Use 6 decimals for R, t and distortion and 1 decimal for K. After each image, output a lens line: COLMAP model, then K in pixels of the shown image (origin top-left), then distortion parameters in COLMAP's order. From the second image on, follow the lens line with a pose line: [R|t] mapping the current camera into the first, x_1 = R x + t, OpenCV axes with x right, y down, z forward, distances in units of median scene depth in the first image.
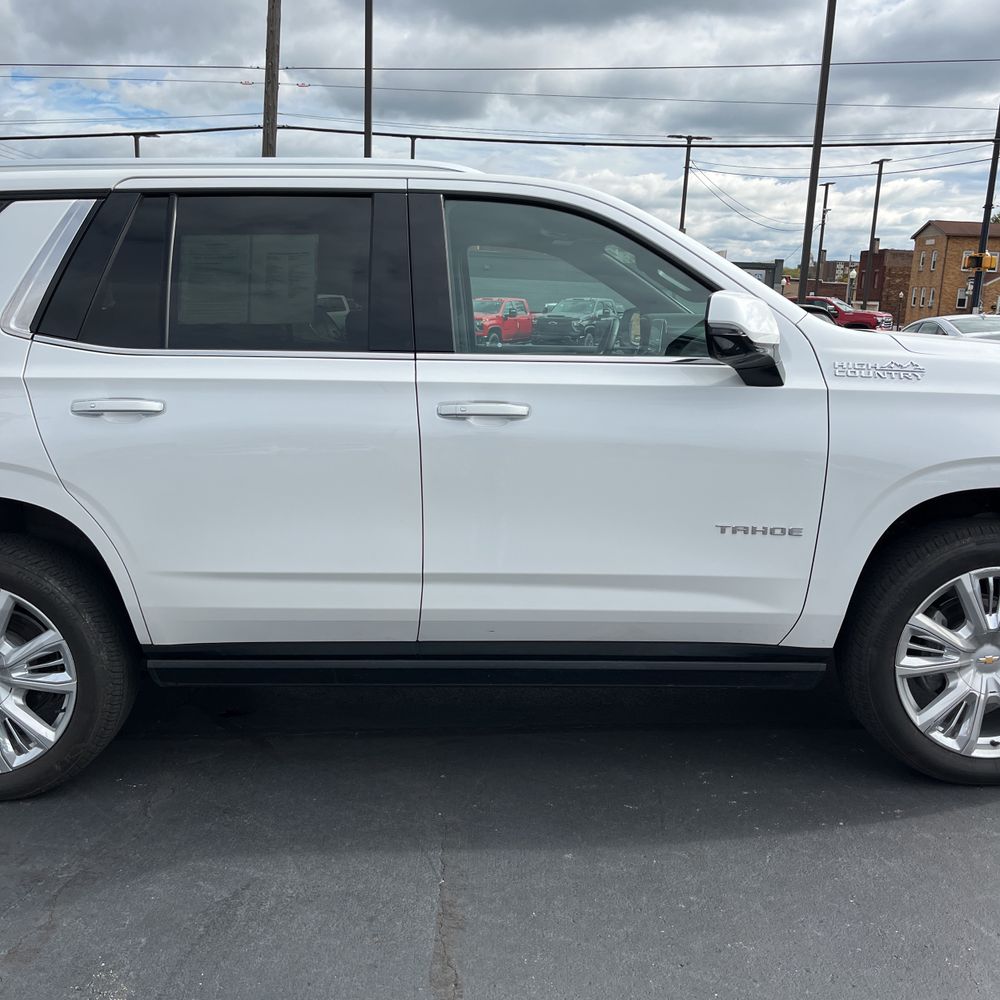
lens RADIAL K [[1003.2, 0, 501.1], [0, 1003.2, 506.7], [0, 0, 1]] dist [0.022749, 0.000000]
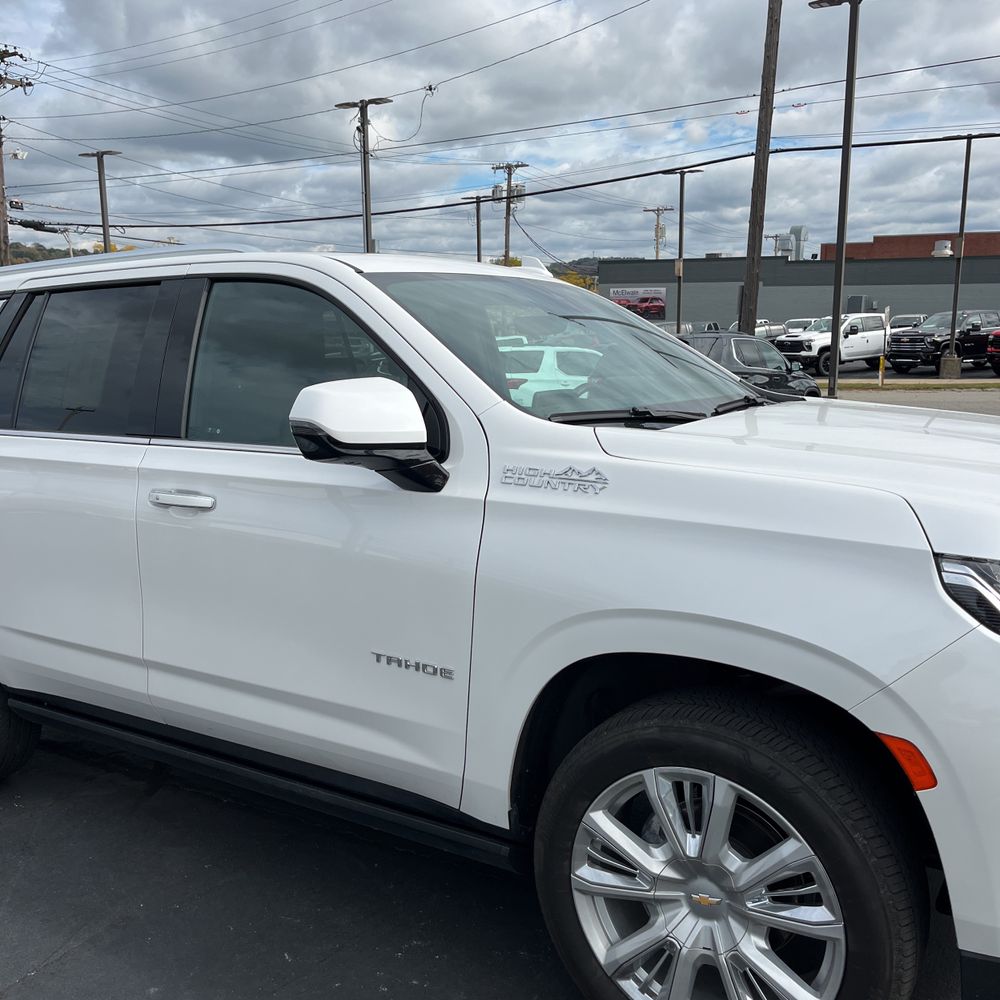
lens RADIAL K [[1003.2, 0, 497.3], [0, 1003.2, 492.1], [0, 0, 1]] dist [0.022749, 0.000000]
pose [[0.837441, 0.056821, -0.543567, 0.741052], [-0.074558, 0.997160, -0.010630, -0.111972], [0.541419, 0.049429, 0.839299, 0.336850]]
